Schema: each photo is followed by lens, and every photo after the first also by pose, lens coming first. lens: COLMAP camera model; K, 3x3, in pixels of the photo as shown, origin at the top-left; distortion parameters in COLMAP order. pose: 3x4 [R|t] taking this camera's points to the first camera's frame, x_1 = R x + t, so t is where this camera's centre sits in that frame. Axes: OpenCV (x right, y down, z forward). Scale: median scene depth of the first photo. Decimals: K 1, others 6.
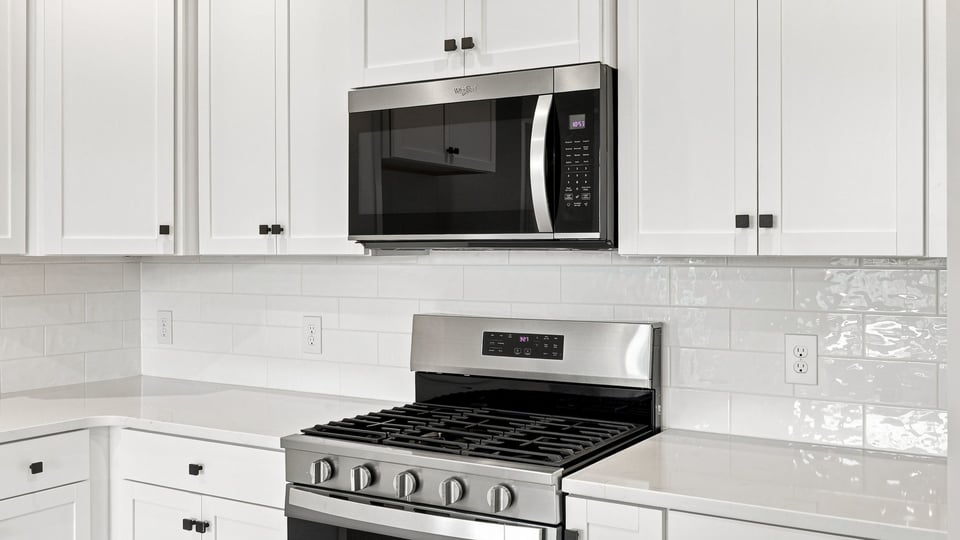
lens RADIAL K [[983.7, 0, 469.8], [0, 983.7, 241.7], [0, 0, 1]] dist [-0.010041, 0.000000]
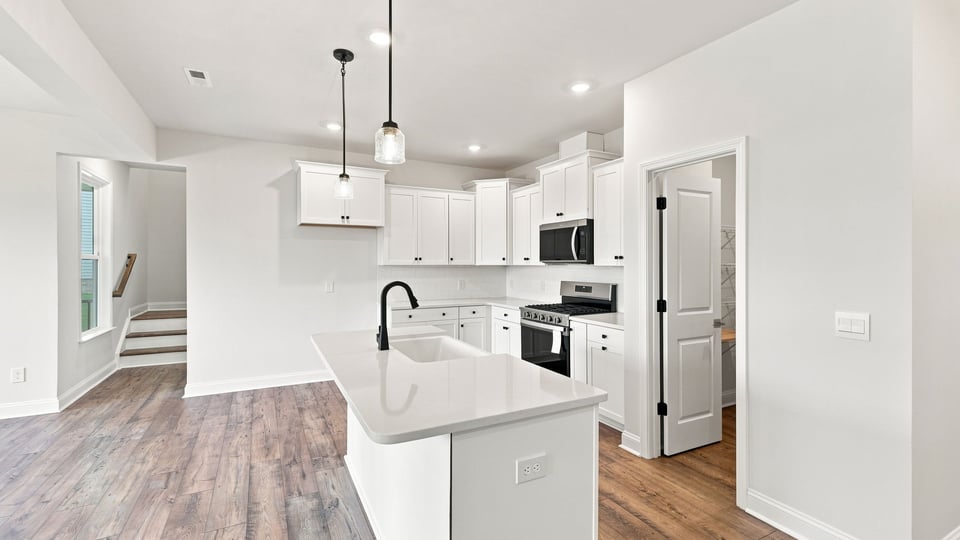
lens RADIAL K [[422.2, 0, 470.6], [0, 422.2, 267.8], [0, 0, 1]] dist [0.013439, -0.000446]
pose [[0.858330, 0.007332, -0.513045, 0.549777], [0.003684, 0.999784, 0.020451, -0.013684], [0.513085, -0.019443, 0.858118, -0.677671]]
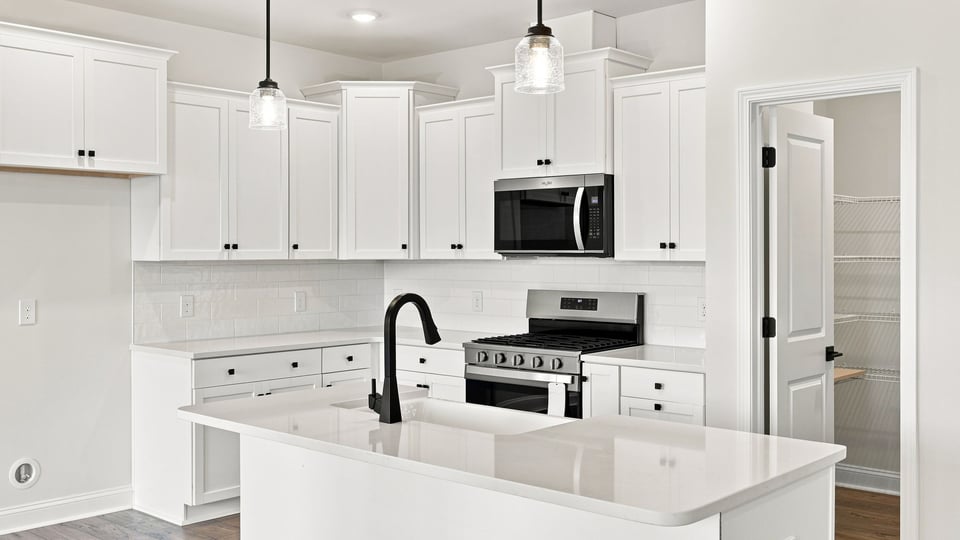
lens RADIAL K [[983.7, 0, 479.5], [0, 983.7, 263.3], [0, 0, 1]] dist [-0.010041, 0.000000]
pose [[0.987055, 0.001593, -0.160375, 0.186673], [0.002191, 0.999723, 0.023417, -0.028673], [0.160368, -0.023466, 0.986778, -1.099679]]
